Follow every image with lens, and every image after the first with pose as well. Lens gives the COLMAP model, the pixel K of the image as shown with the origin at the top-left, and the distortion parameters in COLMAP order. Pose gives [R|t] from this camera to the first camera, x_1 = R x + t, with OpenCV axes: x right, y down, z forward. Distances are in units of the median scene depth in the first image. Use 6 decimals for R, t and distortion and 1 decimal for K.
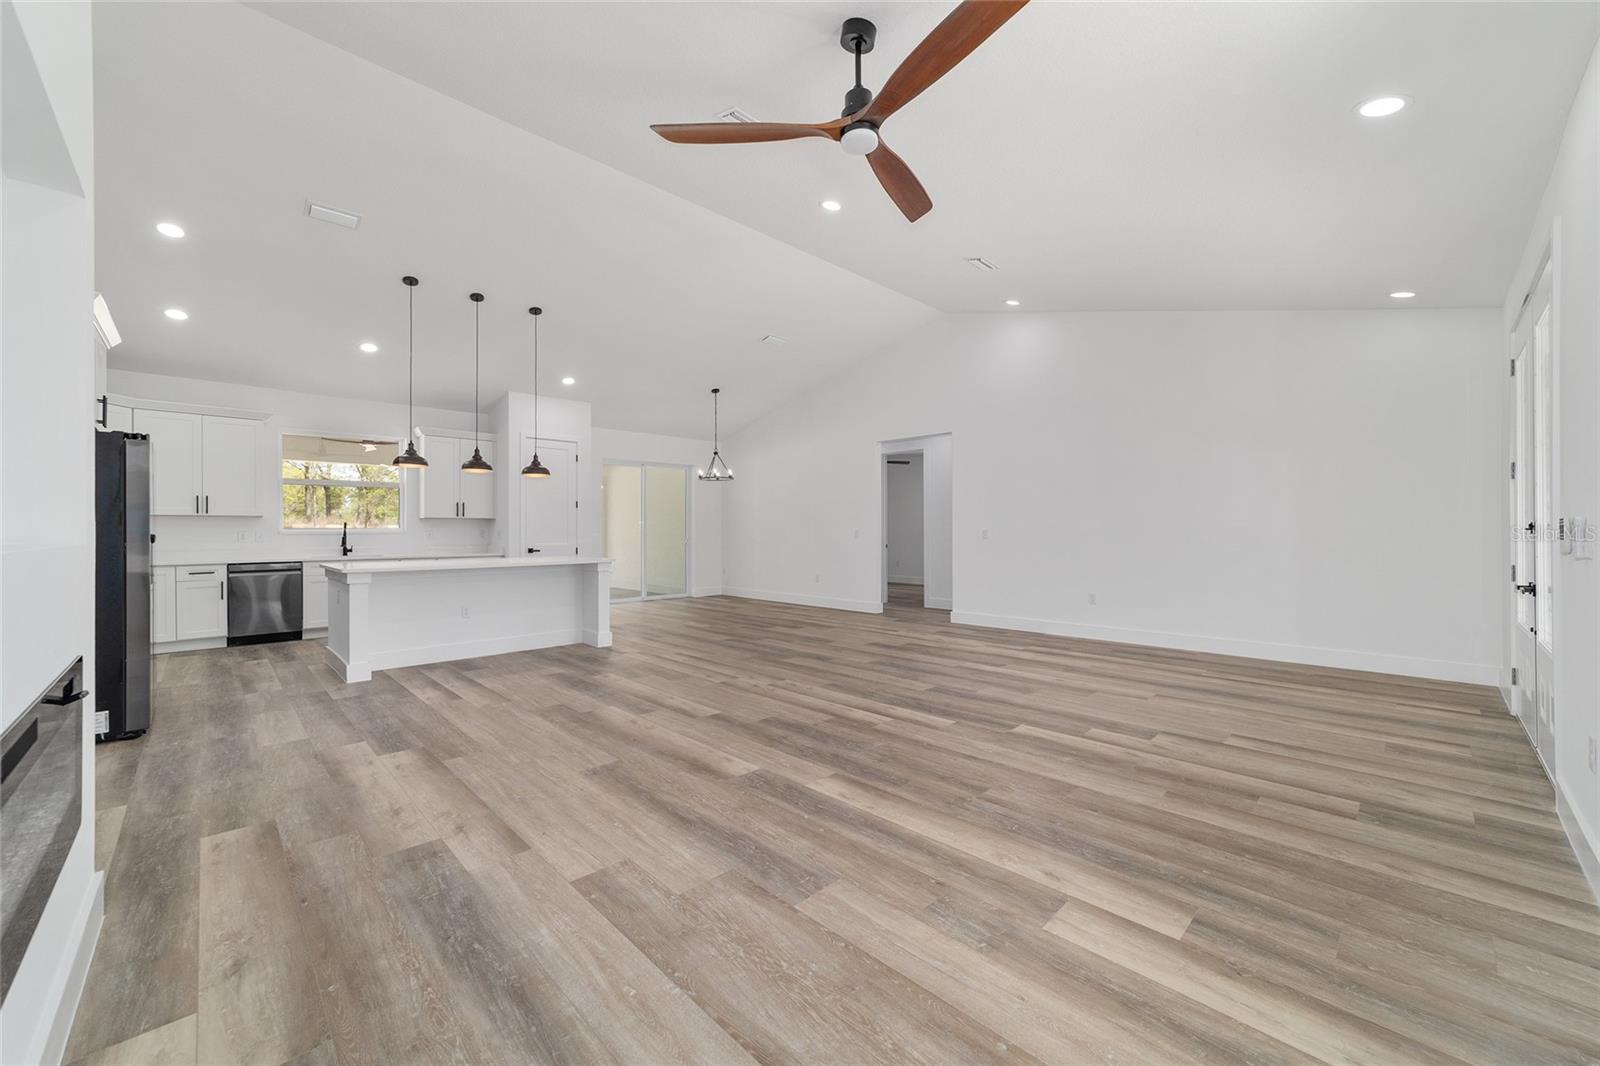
lens RADIAL K [[613.8, 0, 789.1], [0, 613.8, 526.5], [0, 0, 1]] dist [-0.016047, 0.007252]
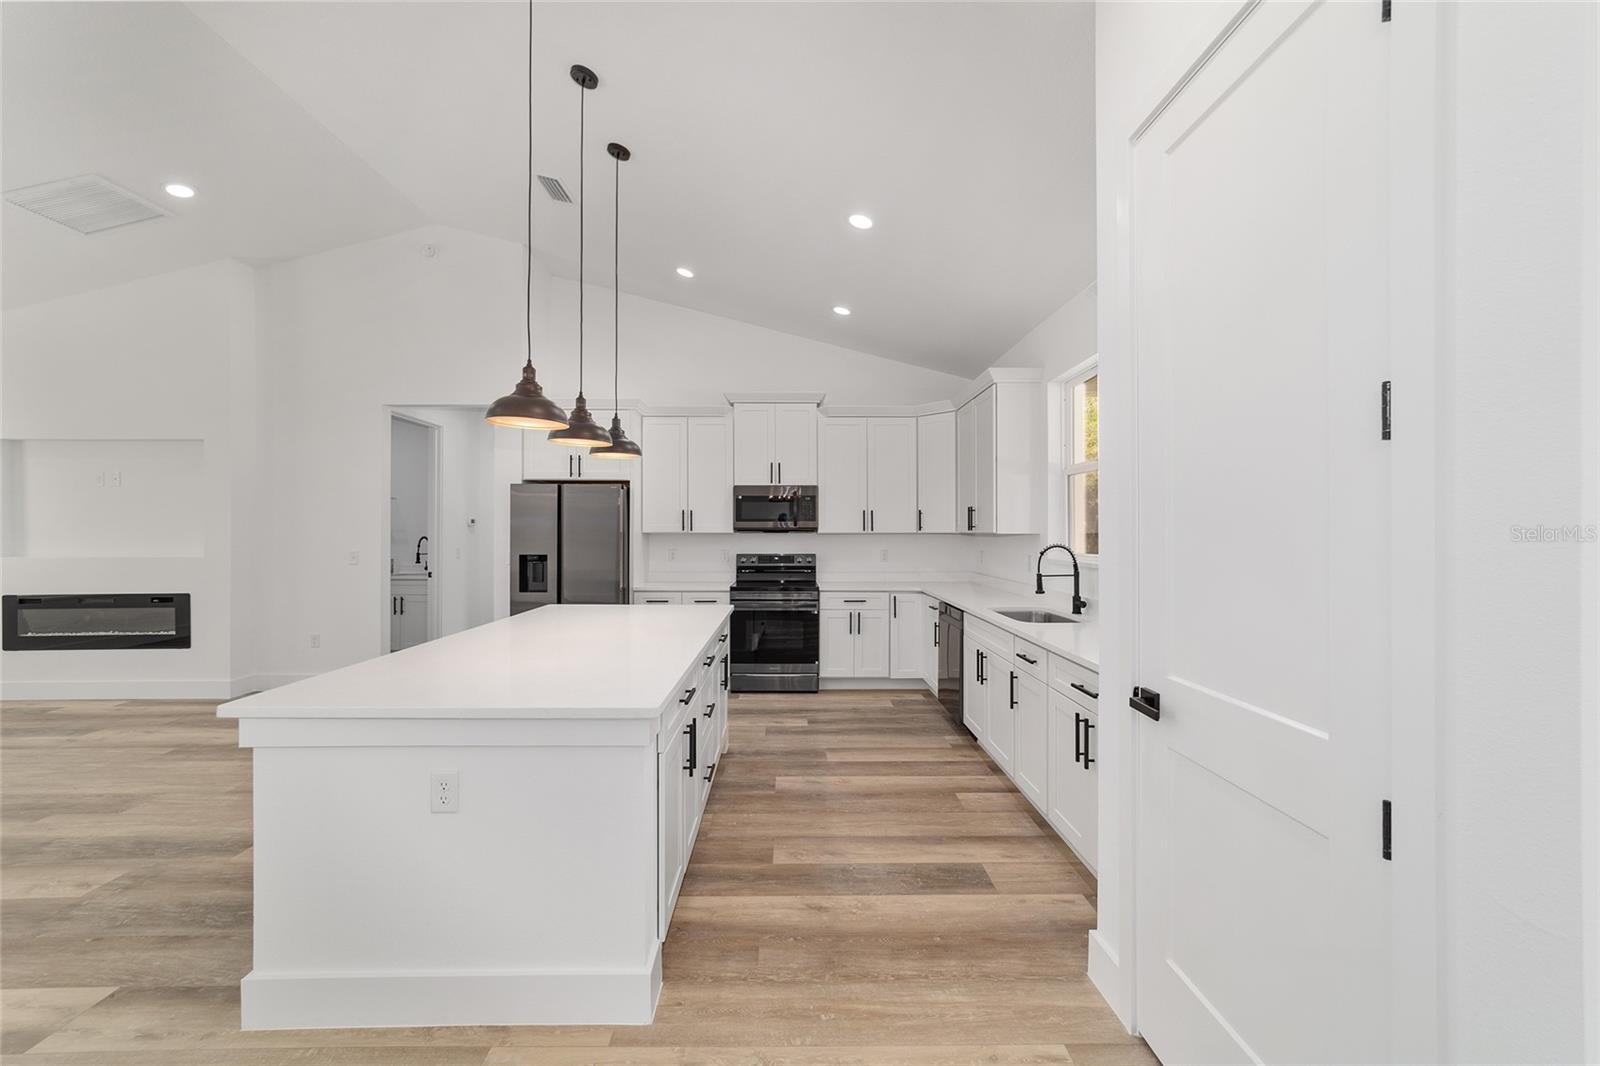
lens RADIAL K [[613.8, 0, 791.5], [0, 613.8, 531.9], [0, 0, 1]] dist [-0.016047, 0.007252]
pose [[-0.688320, 0.002466, -0.725403, -0.283122], [0.005915, 0.999980, -0.002213, -0.020270], [0.725383, -0.005814, -0.688321, 1.458443]]
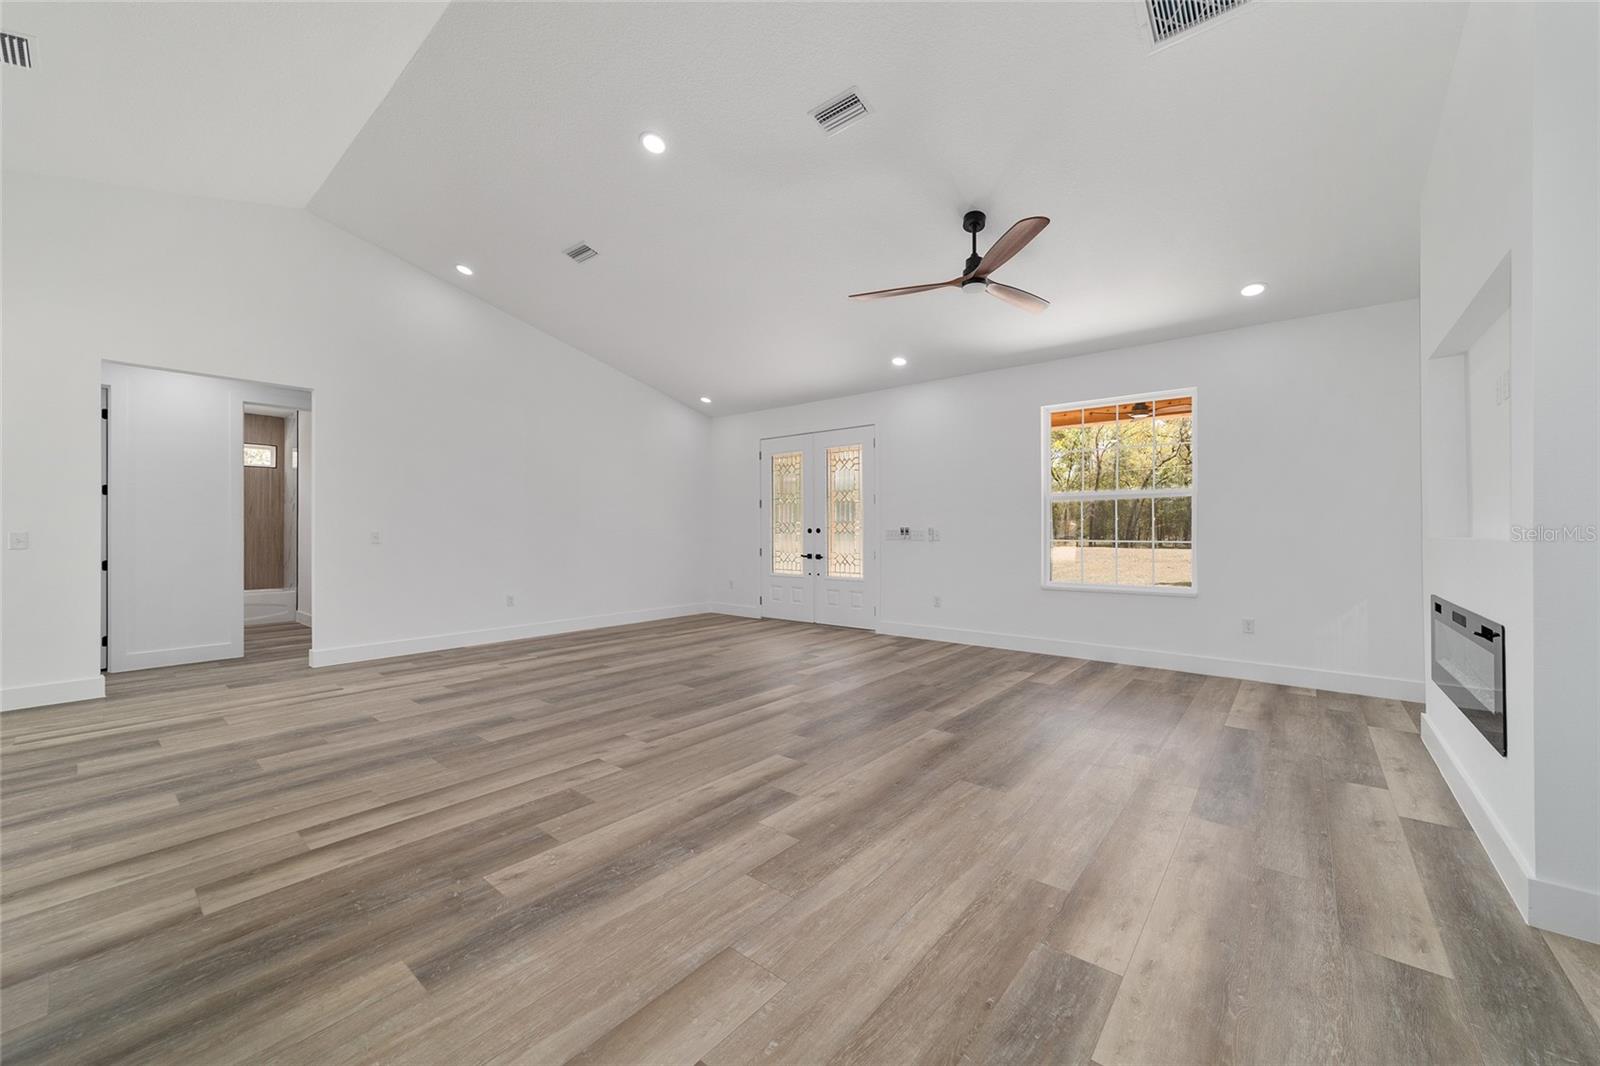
lens RADIAL K [[613.8, 0, 796.8], [0, 613.8, 530.5], [0, 0, 1]] dist [-0.016047, 0.007252]
pose [[-0.111320, 0.002956, 0.993780, -0.626038], [-0.004264, 0.999985, -0.003452, 0.005410], [-0.993776, -0.004621, -0.111305, 0.723799]]
